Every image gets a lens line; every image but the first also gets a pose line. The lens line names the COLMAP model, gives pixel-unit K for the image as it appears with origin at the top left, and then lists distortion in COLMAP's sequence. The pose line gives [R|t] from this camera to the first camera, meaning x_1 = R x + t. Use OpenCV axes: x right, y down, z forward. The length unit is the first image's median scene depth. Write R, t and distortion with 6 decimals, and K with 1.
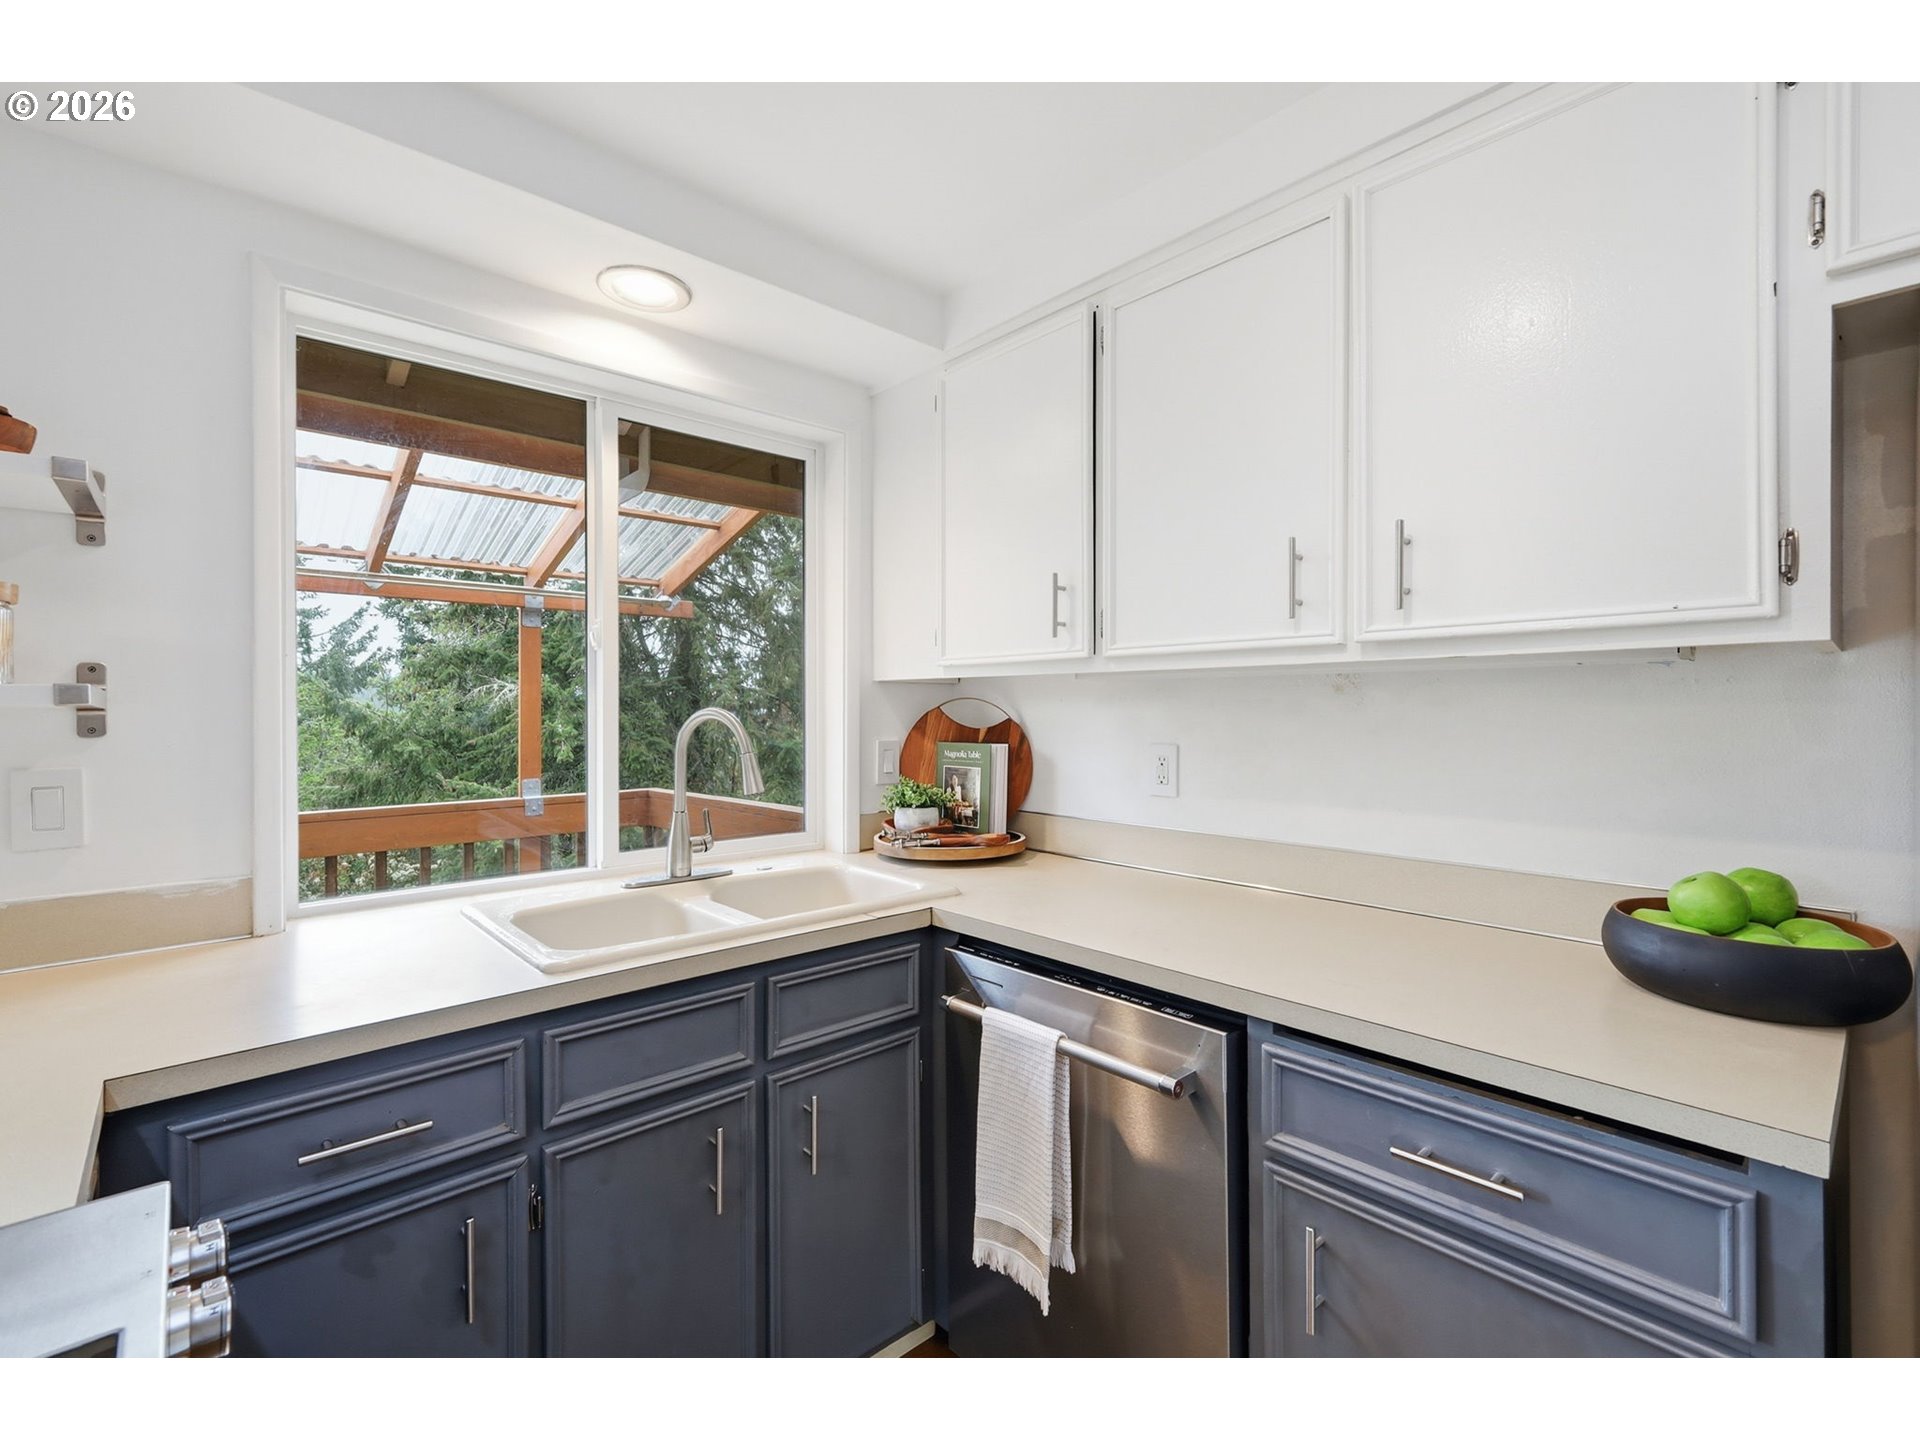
lens RADIAL K [[851.2, 0, 978.6], [0, 851.2, 711.8], [0, 0, 1]] dist [0.000826, -0.001109]
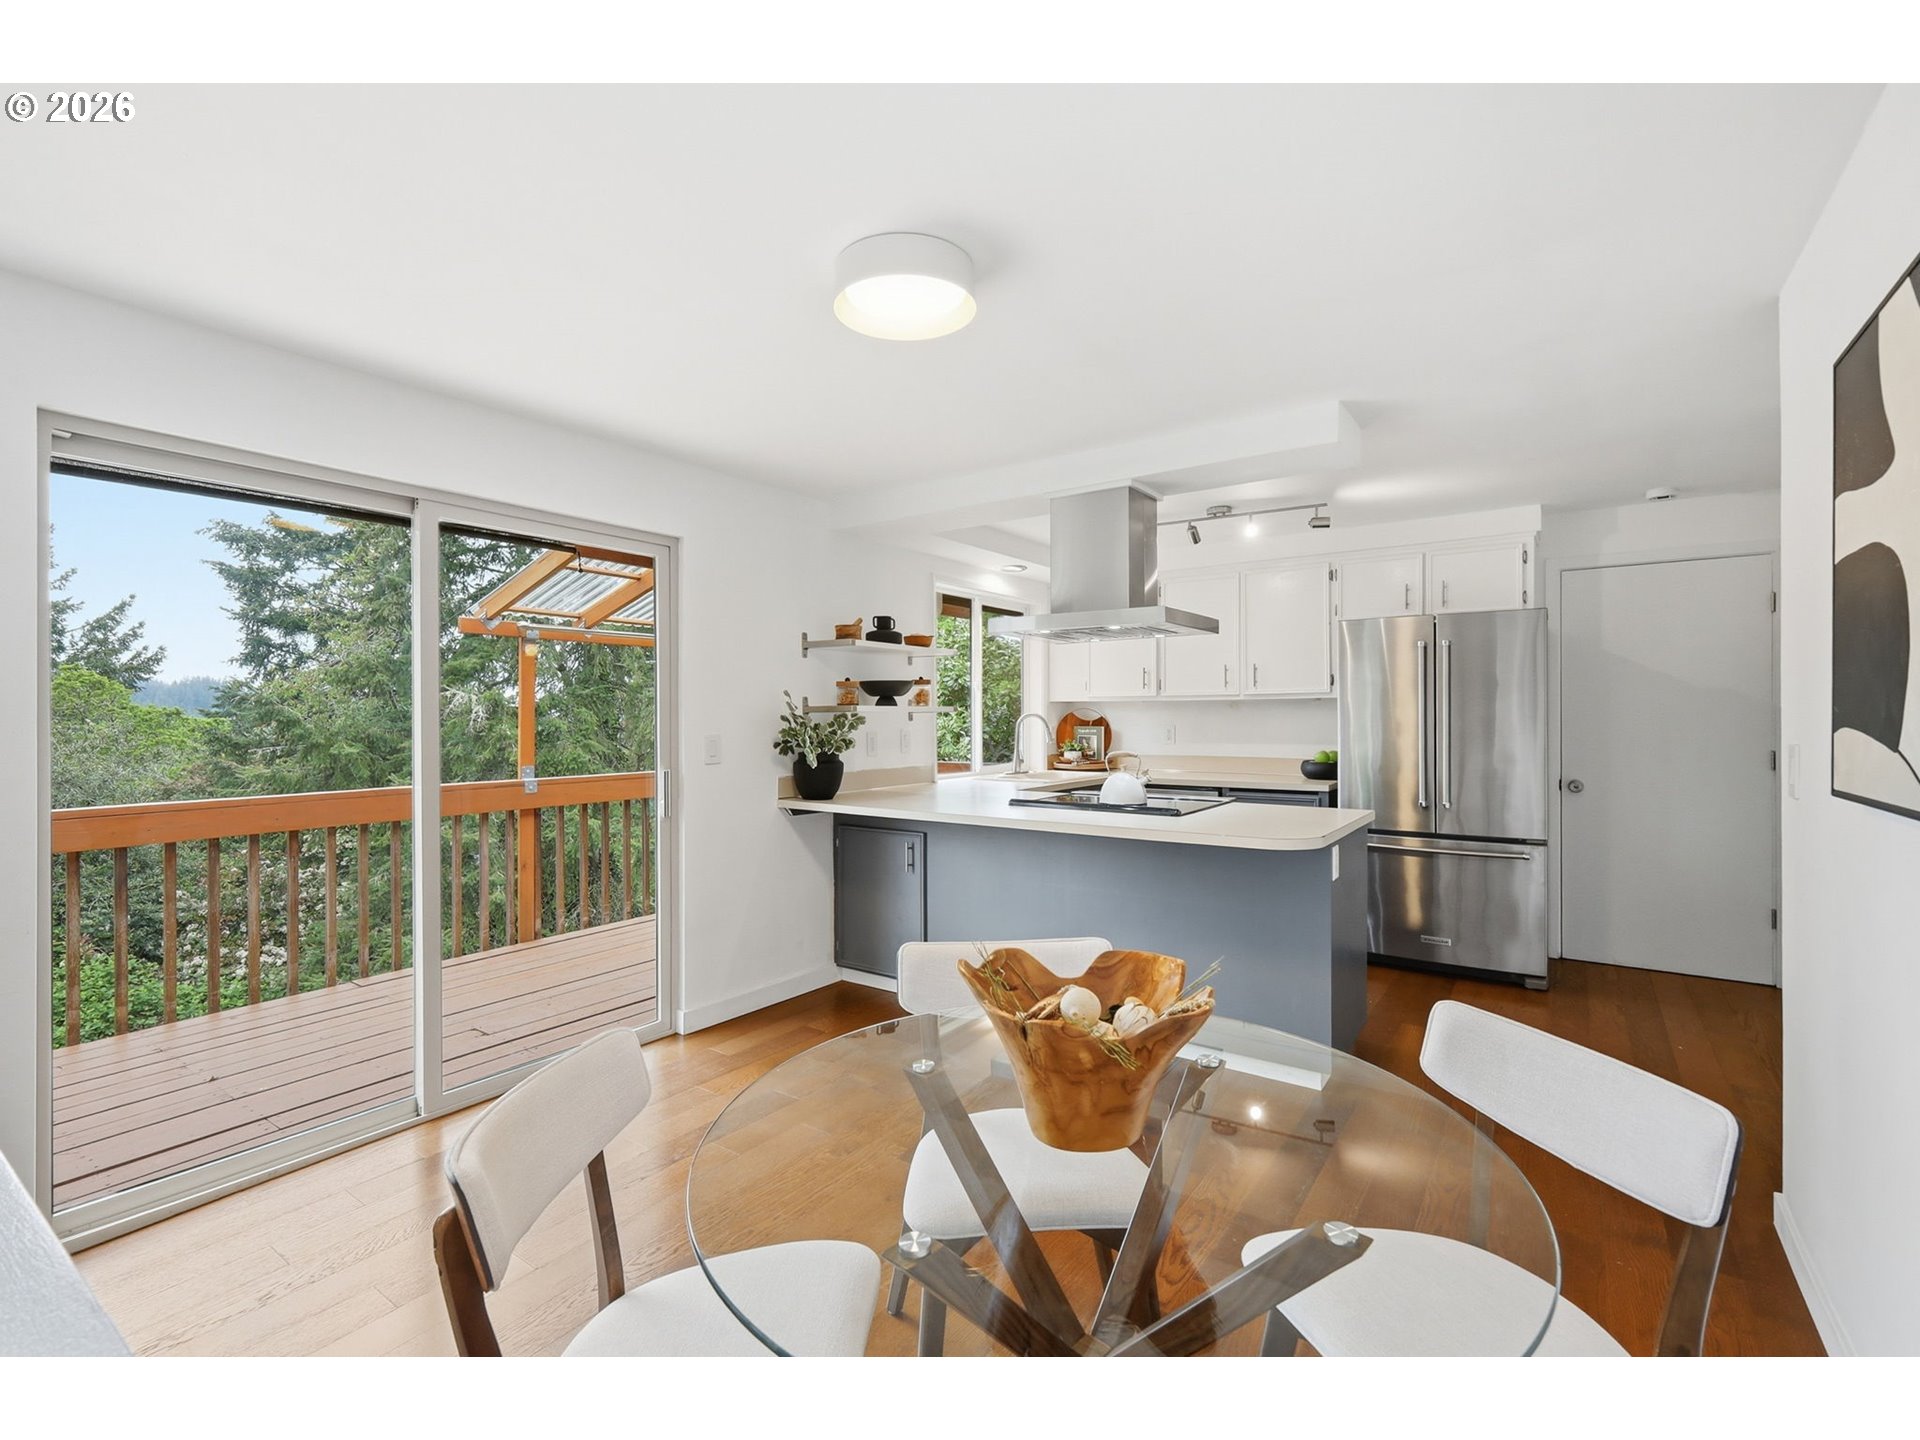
lens RADIAL K [[851.2, 0, 973.8], [0, 851.2, 718.5], [0, 0, 1]] dist [0.000826, -0.001109]
pose [[0.977022, -0.002979, 0.213120, -0.869238], [0.002404, 0.999993, 0.002960, 0.004923], [-0.213127, -0.002379, 0.977022, -1.382470]]
